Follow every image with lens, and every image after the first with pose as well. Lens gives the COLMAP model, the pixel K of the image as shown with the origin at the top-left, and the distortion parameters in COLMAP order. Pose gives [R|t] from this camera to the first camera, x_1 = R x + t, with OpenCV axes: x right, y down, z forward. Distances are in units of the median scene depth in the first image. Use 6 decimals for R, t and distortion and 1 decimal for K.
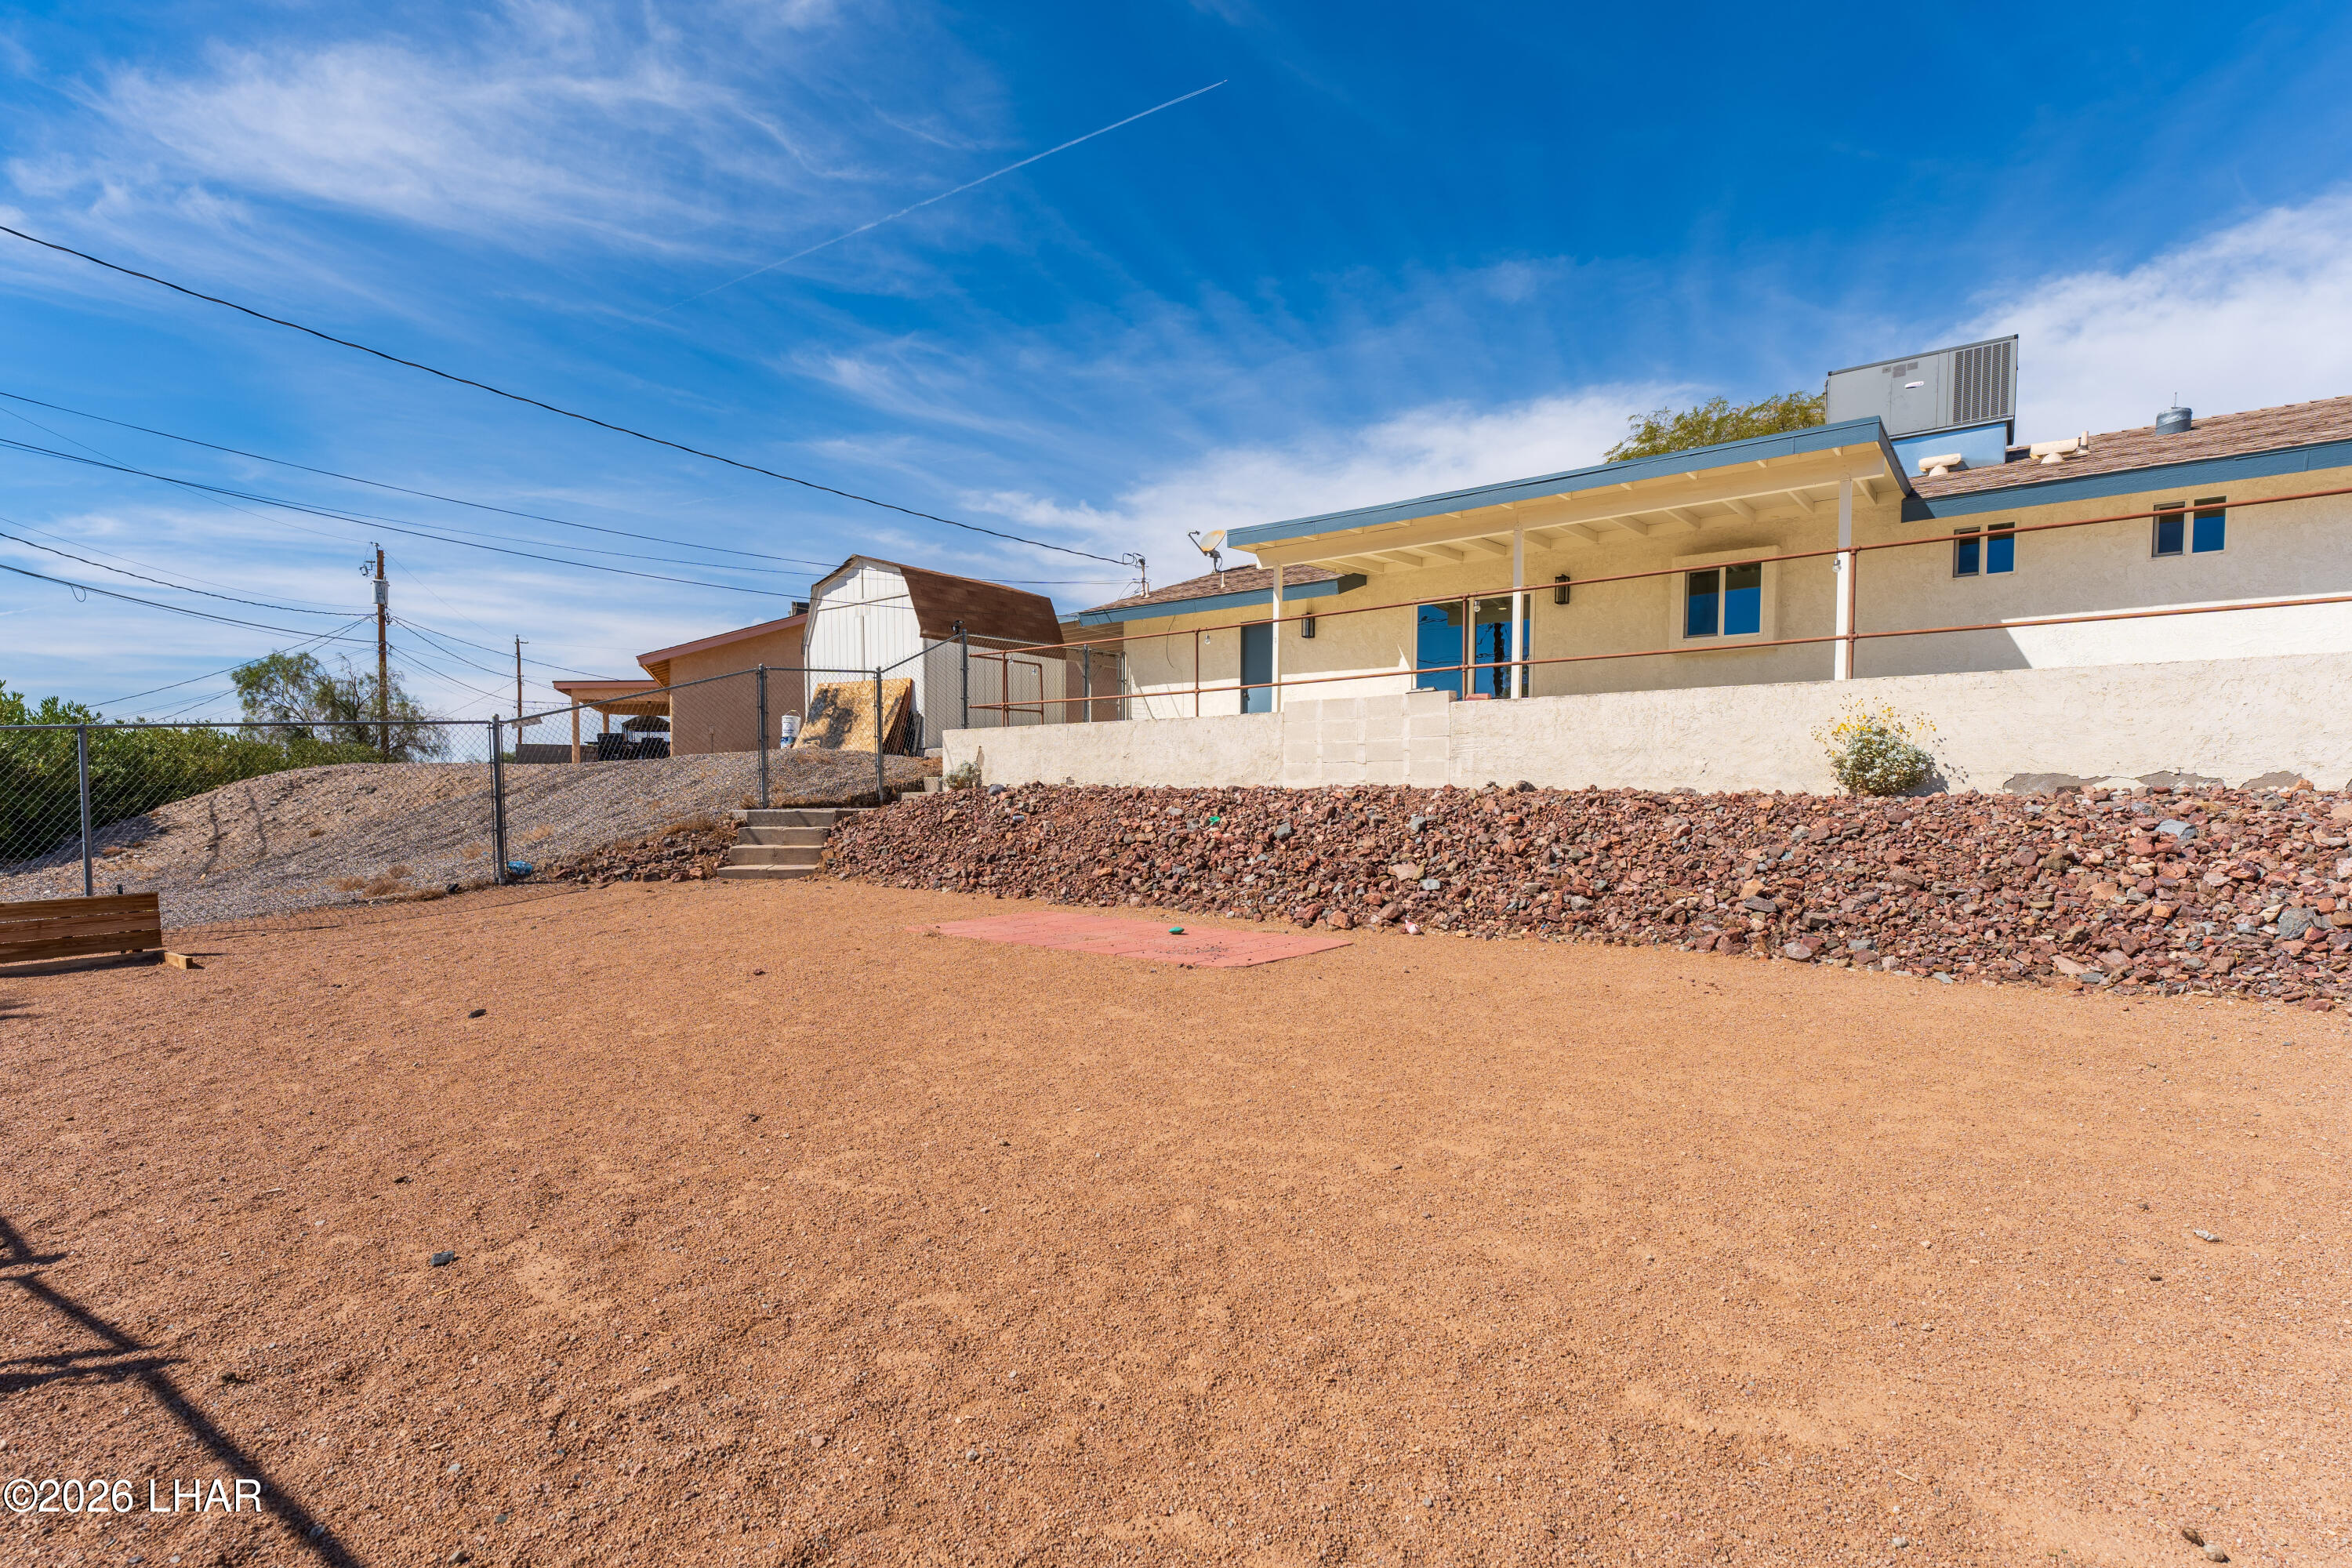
lens RADIAL K [[1091.7, 0, 1170.7], [0, 1091.7, 839.6], [0, 0, 1]] dist [0.000907, 0.000610]
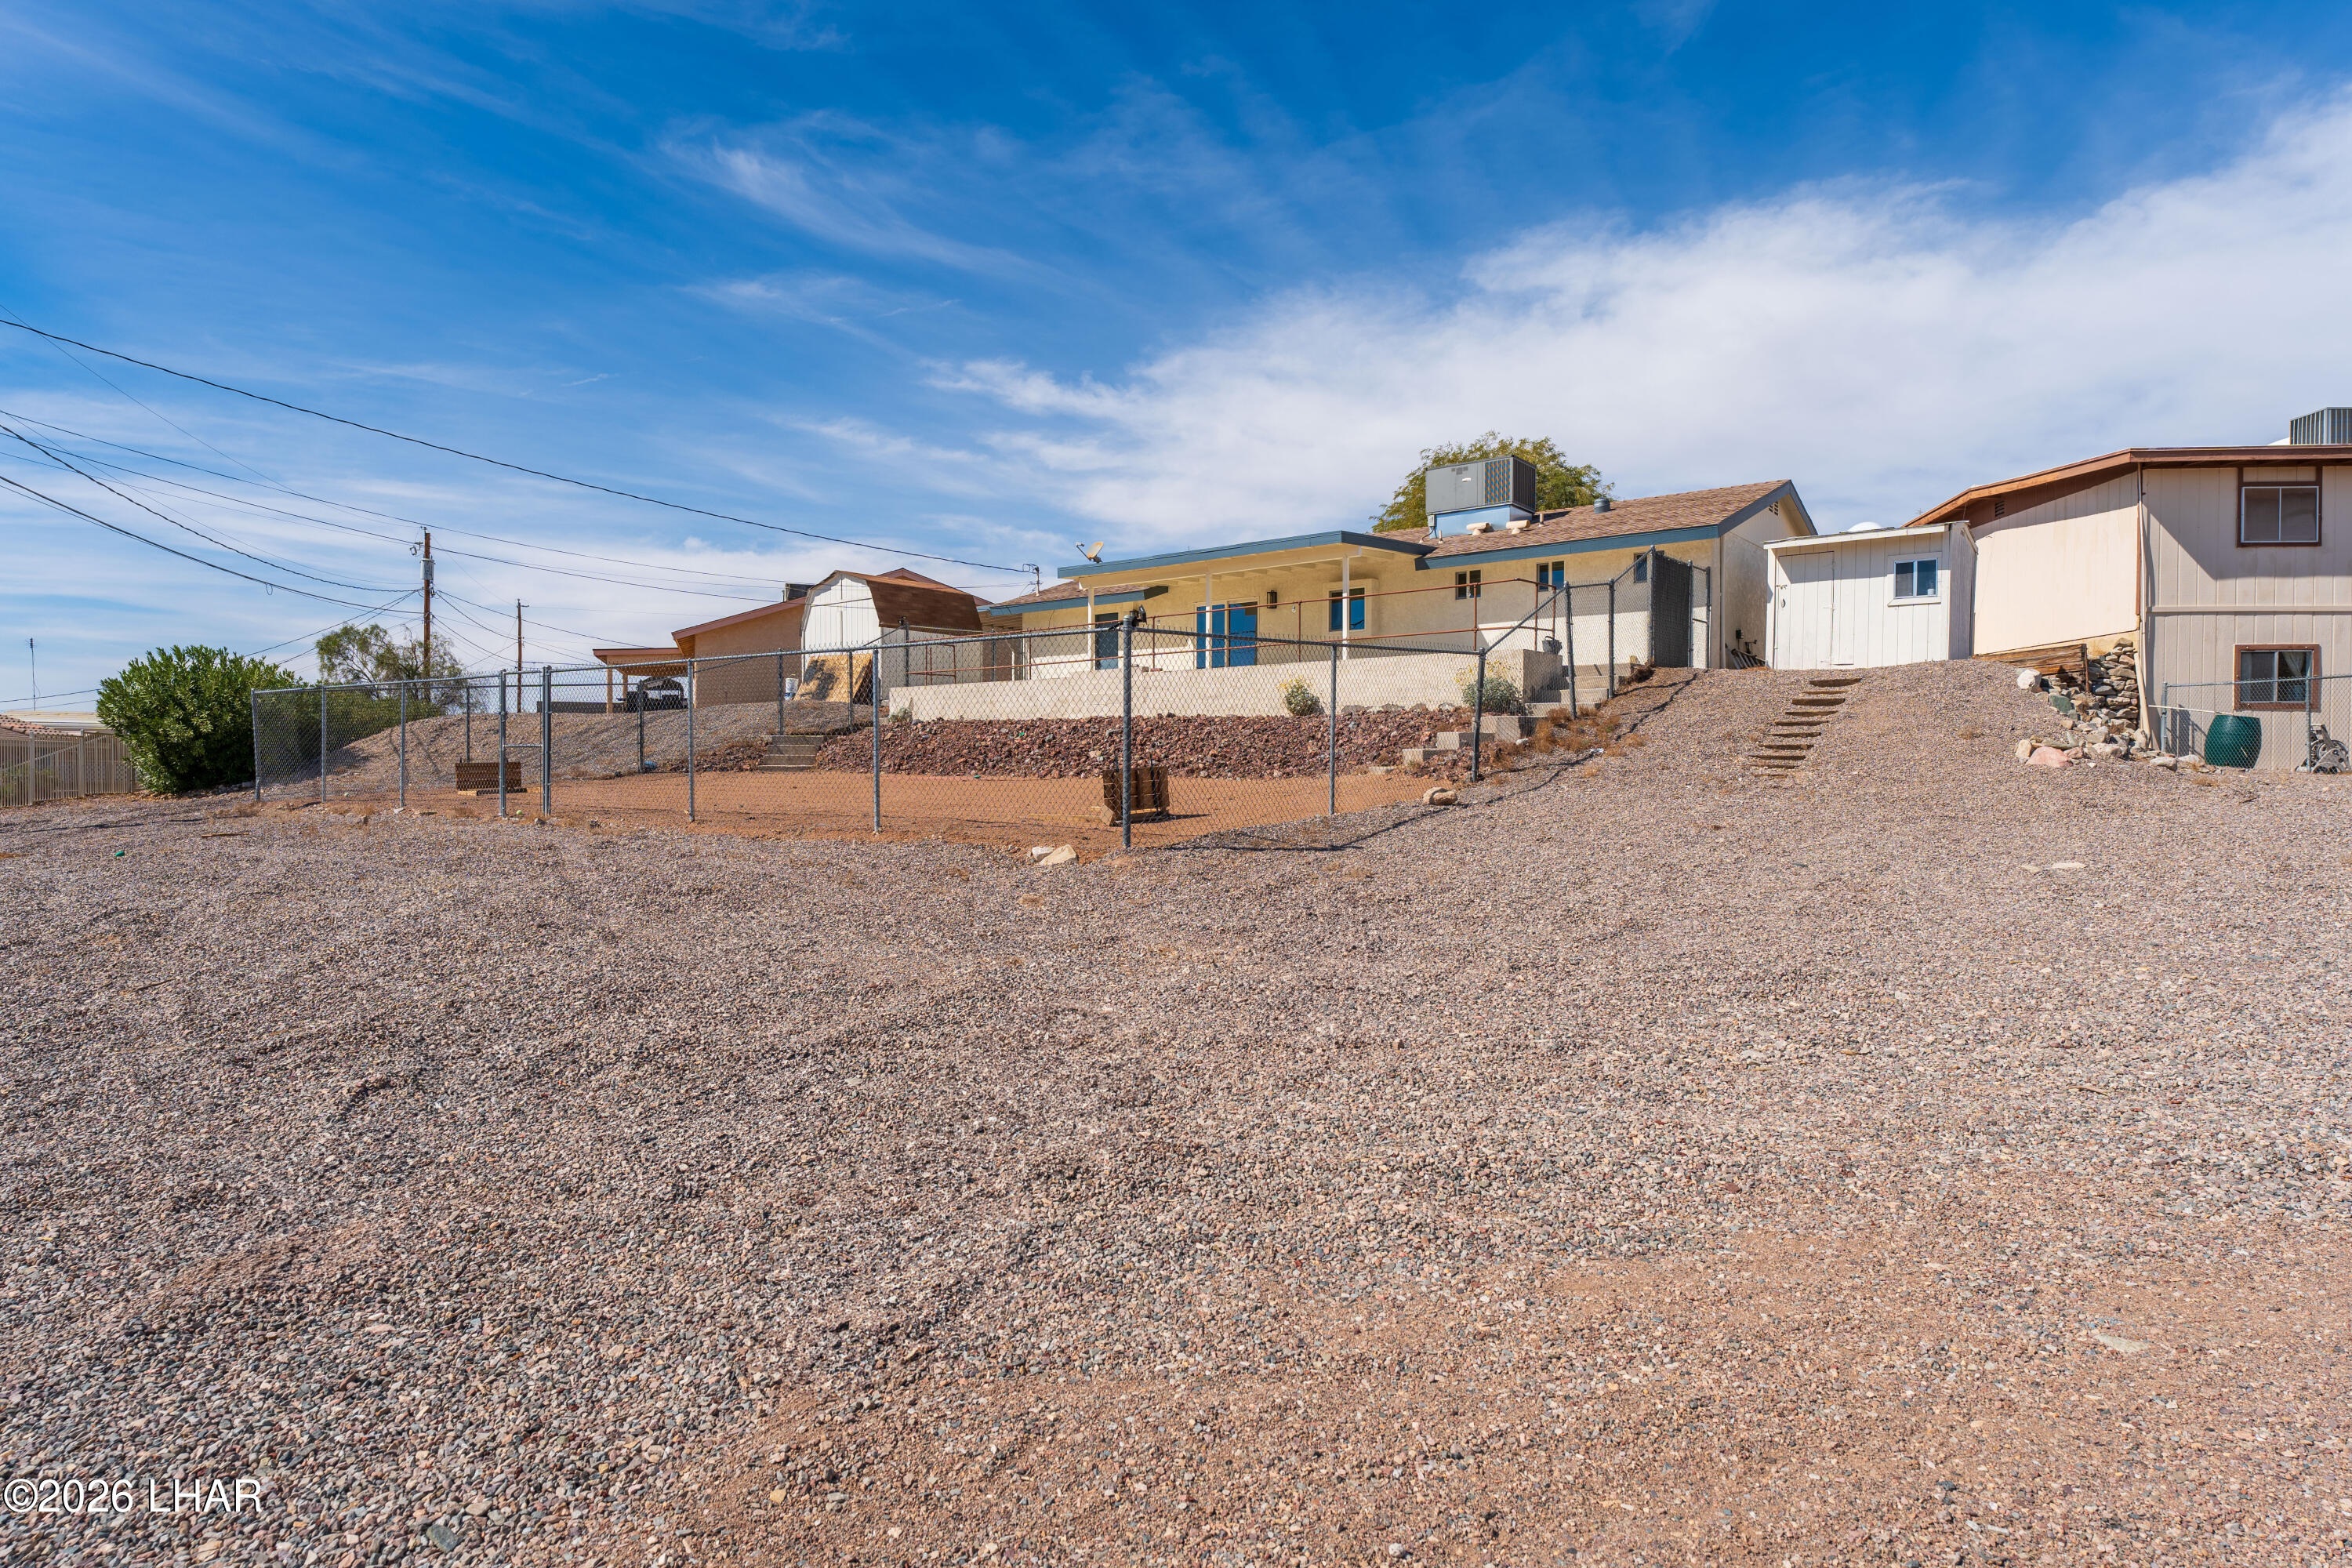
lens RADIAL K [[1263.7, 0, 1176.0], [0, 1263.7, 784.0], [0, 0, 1]] dist [-0.003319, -0.000436]
pose [[0.999816, -0.000660, -0.019192, 0.093105], [0.000198, 0.999710, -0.024087, 0.032344], [0.019202, 0.024078, 0.999526, -0.318077]]
